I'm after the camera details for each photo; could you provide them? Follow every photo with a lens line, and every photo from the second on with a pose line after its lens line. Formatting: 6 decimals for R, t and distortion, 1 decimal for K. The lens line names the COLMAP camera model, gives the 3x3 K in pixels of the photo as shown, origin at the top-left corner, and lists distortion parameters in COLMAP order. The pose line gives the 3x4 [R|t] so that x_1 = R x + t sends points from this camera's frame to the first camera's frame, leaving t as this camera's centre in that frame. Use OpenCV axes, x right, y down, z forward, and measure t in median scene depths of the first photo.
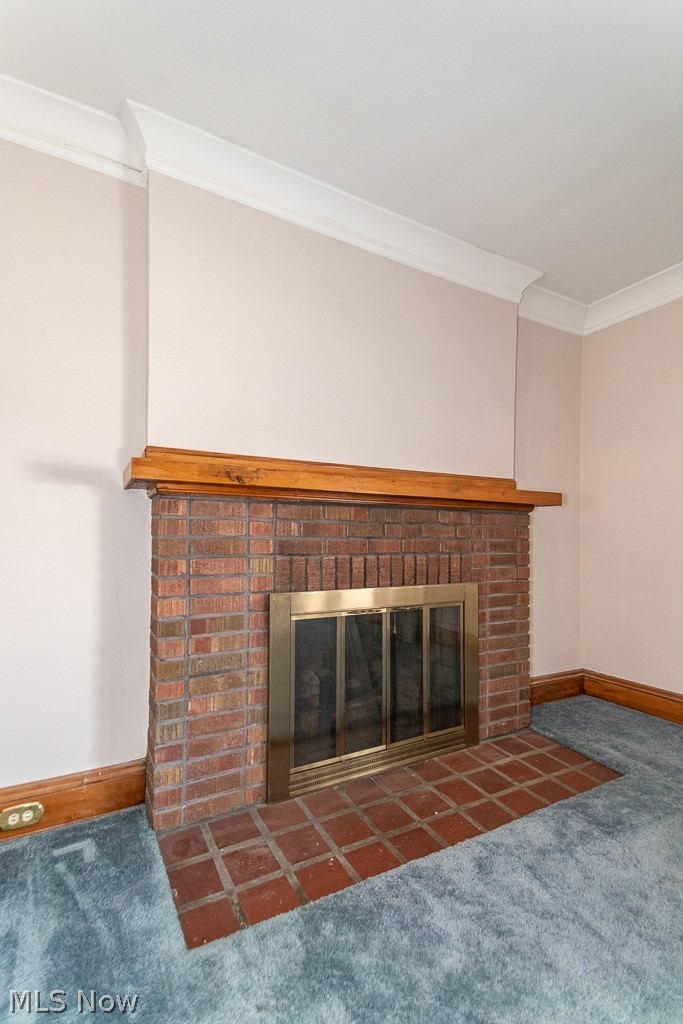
lens RADIAL K [[481.2, 0, 323.8], [0, 481.2, 518.8], [0, 0, 1]] dist [0.032895, -0.015146]
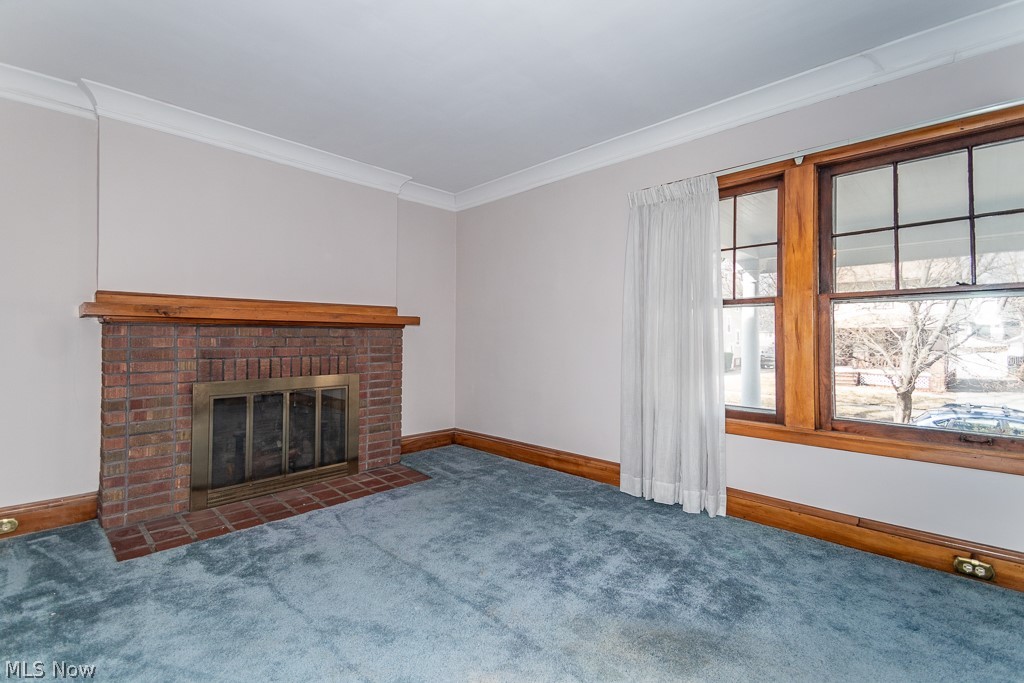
lens RADIAL K [[481.2, 0, 516.1], [0, 481.2, 326.1], [0, 0, 1]] dist [0.032895, -0.015146]
pose [[0.952404, -0.000775, 0.304838, 0.431946], [-0.002059, 0.999958, 0.008976, -0.052895], [-0.304832, -0.009176, 0.952362, -0.897962]]
